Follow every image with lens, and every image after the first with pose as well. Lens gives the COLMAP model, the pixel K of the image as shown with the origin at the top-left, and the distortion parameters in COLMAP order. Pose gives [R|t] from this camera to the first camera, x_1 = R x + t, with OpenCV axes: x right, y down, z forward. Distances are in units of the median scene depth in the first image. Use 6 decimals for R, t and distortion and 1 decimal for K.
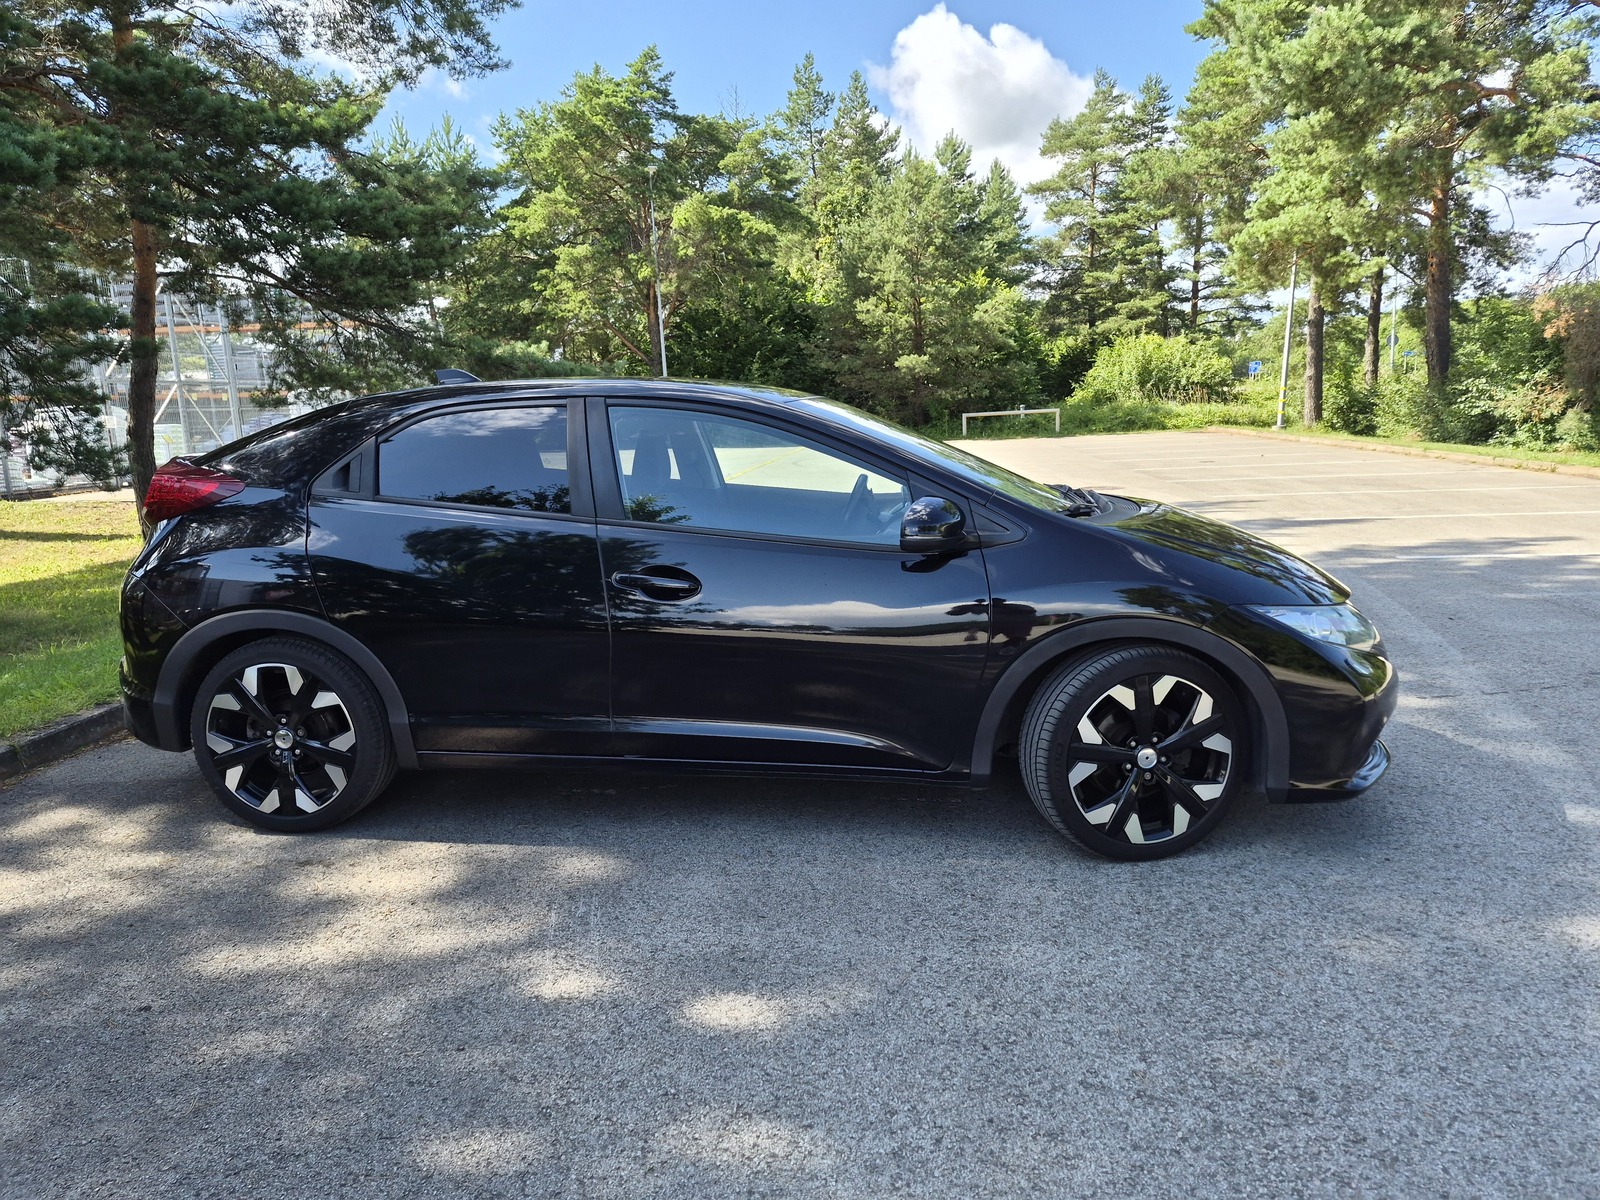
lens RADIAL K [[1097.1, 0, 795.9], [0, 1097.1, 642.0], [0, 0, 1]] dist [0.051467, -0.043103]
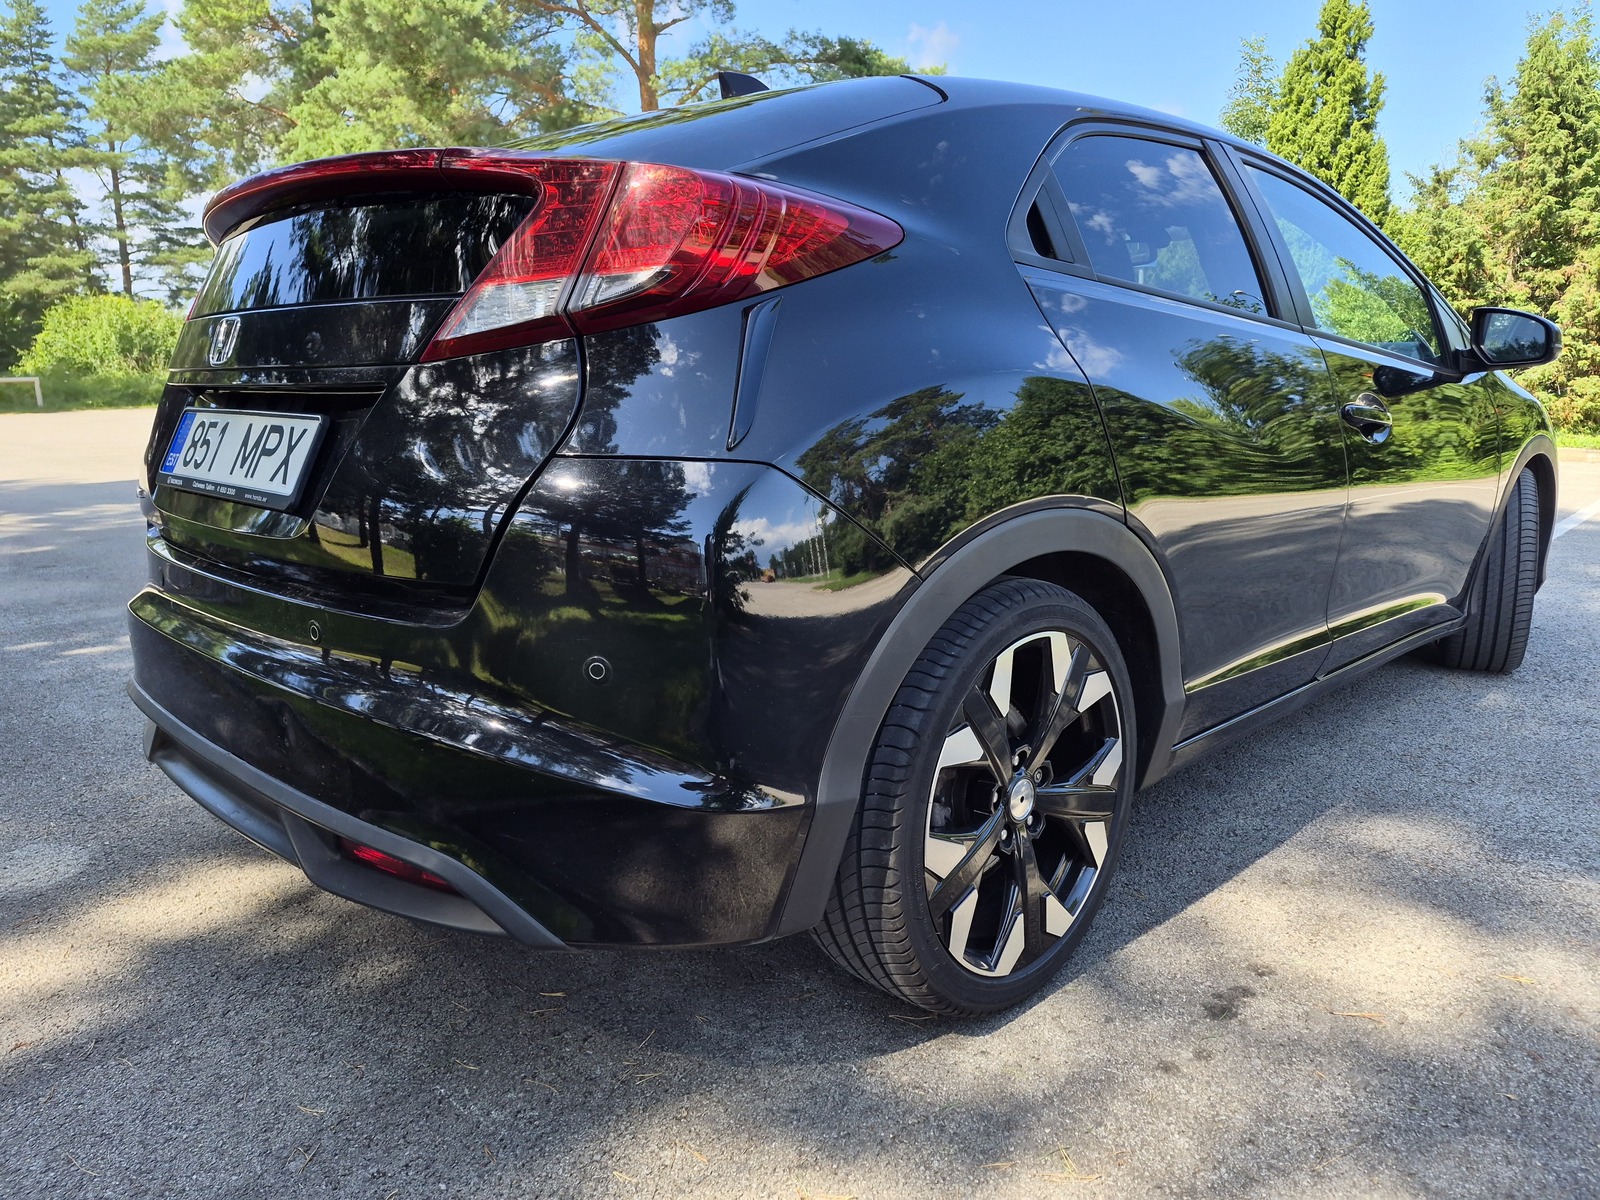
lens RADIAL K [[1097.1, 0, 795.9], [0, 1097.1, 642.0], [0, 0, 1]] dist [0.051467, -0.043103]
pose [[0.608138, -0.170785, 0.775242, -0.077160], [0.164078, 0.982538, 0.087741, -0.002798], [-0.776689, 0.073841, 0.625541, 0.070351]]
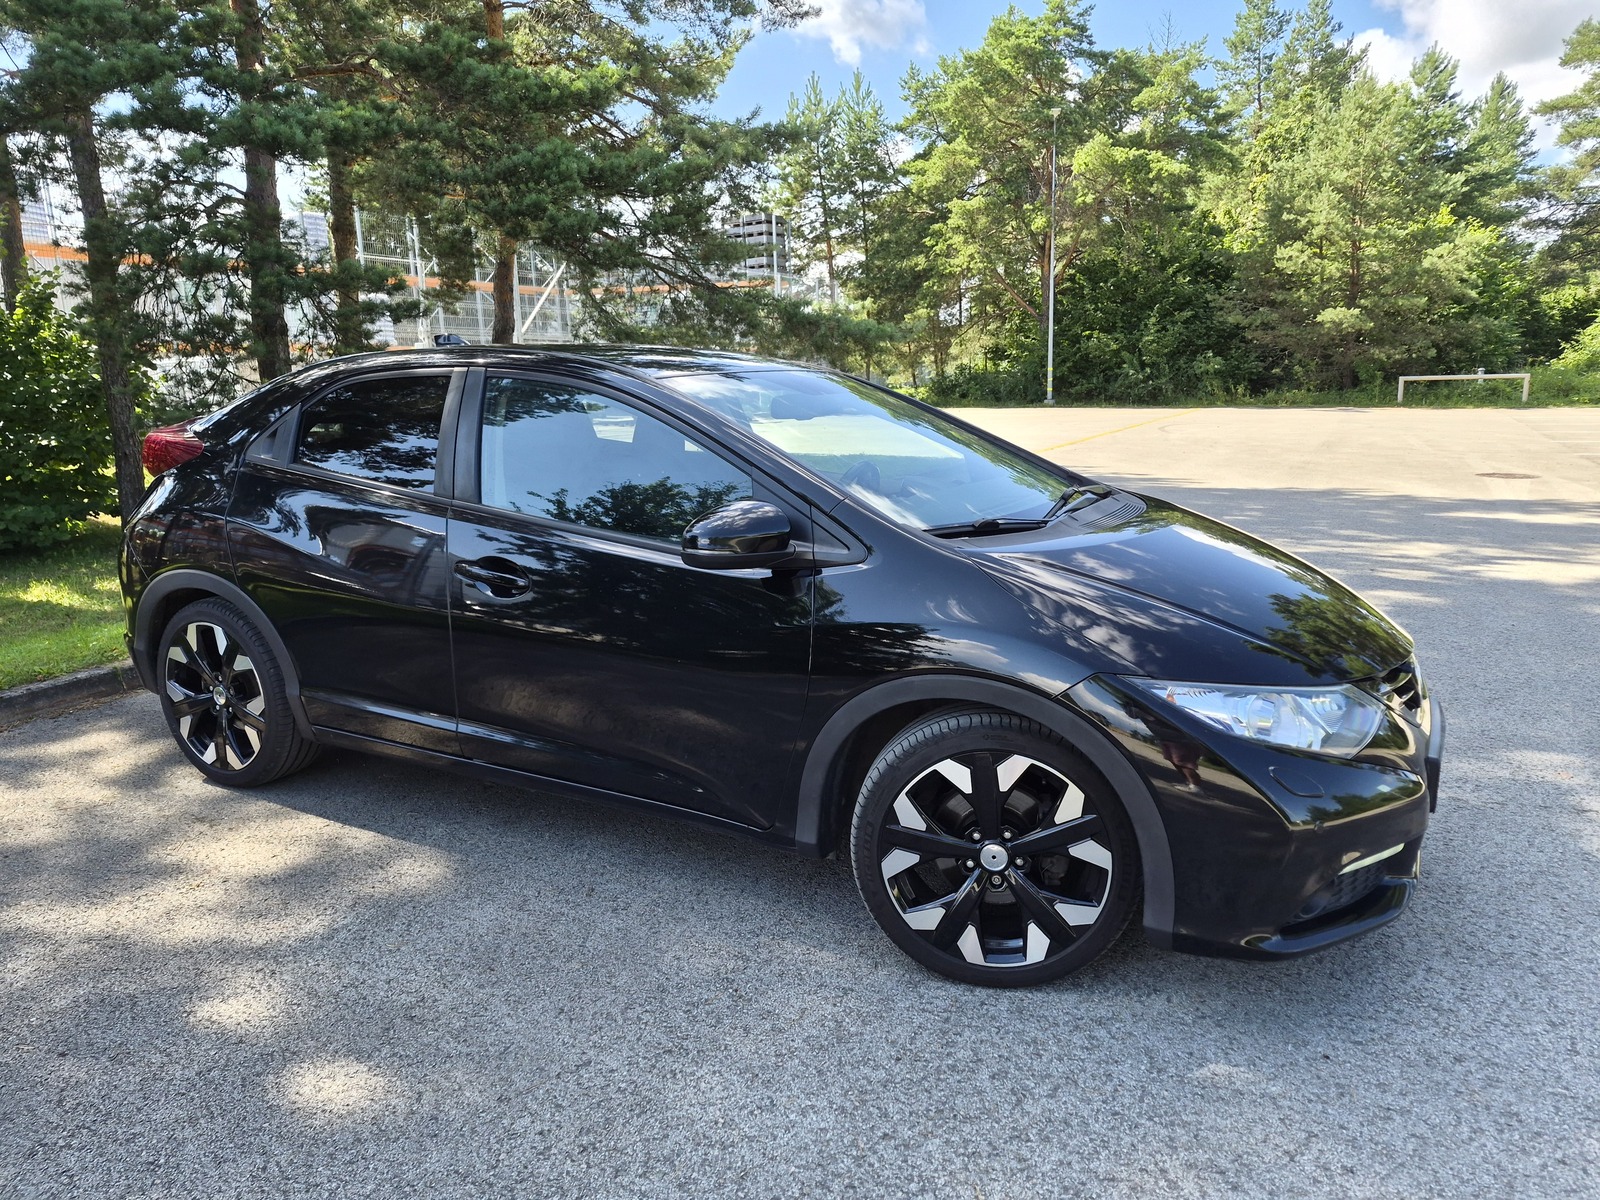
lens RADIAL K [[1098.0, 0, 806.0], [0, 1098.0, 655.3], [0, 0, 1]] dist [0.037146, -0.032017]
pose [[0.935595, 0.104360, -0.337301, 0.035343], [-0.087790, 0.994077, 0.064055, -0.005733], [0.341988, -0.030318, 0.939215, 0.019601]]
